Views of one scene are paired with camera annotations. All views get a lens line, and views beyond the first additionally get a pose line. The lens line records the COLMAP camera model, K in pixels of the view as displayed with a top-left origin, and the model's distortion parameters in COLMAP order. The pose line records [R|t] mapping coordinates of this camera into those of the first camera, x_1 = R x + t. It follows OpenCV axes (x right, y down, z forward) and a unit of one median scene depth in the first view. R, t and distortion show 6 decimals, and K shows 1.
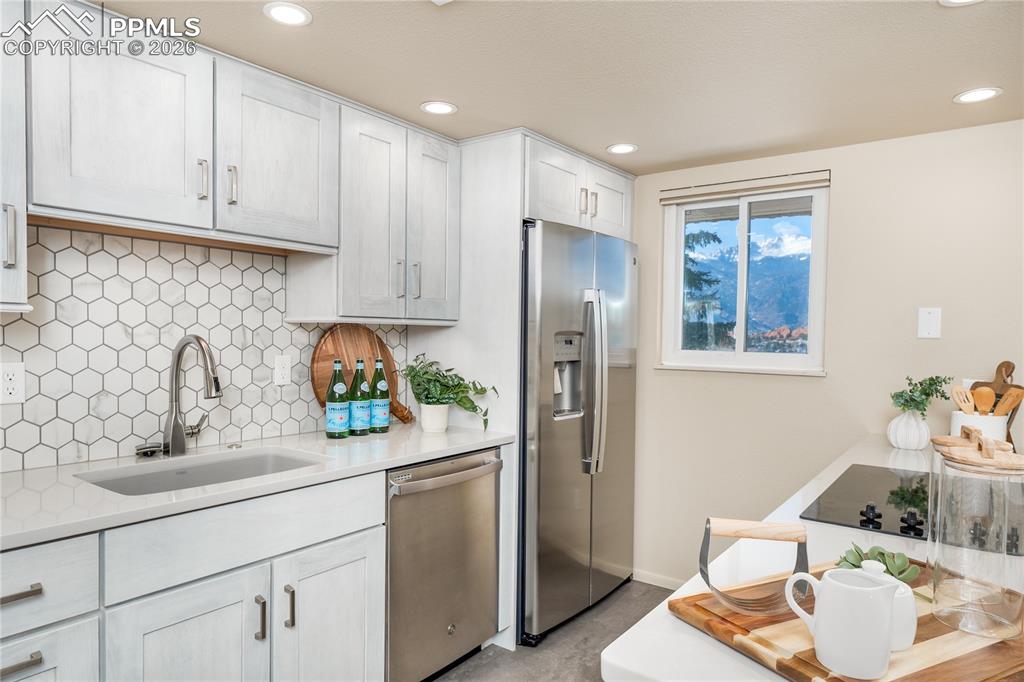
lens RADIAL K [[639.7, 0, 510.6], [0, 639.7, 371.5], [0, 0, 1]] dist [0.001655, 0.000821]
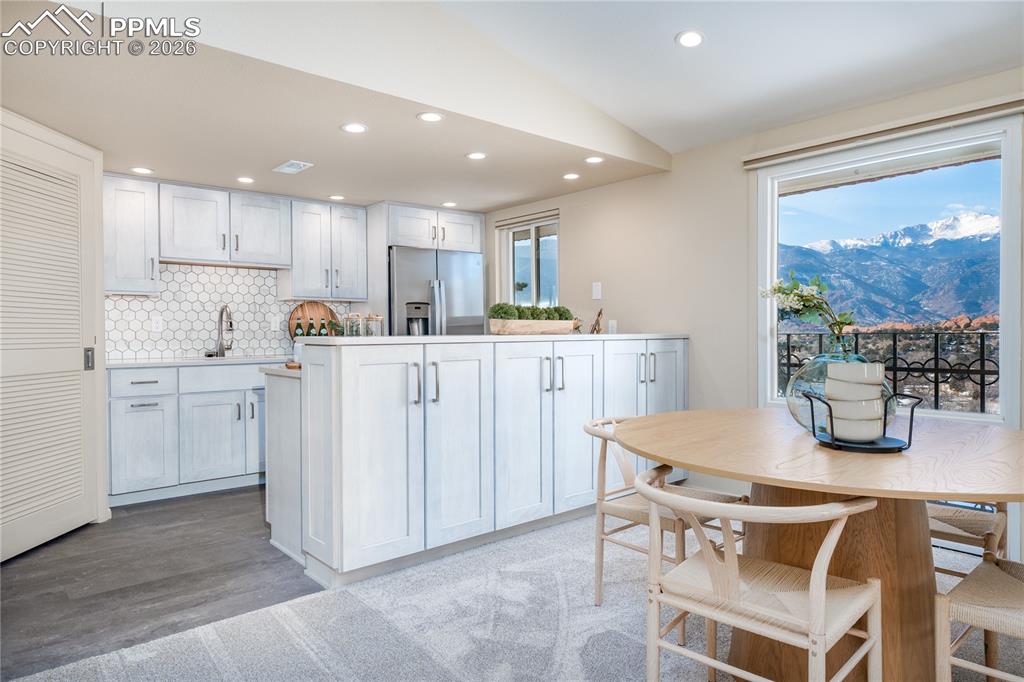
lens RADIAL K [[629.9, 0, 512.0], [0, 629.9, 341.0], [0, 0, 1]] dist [-0.000192, -0.000006]
pose [[0.977502, -0.021529, -0.209827, 0.883239], [0.011912, 0.998824, -0.046991, 0.169769], [0.210591, 0.043434, 0.976609, -0.906280]]
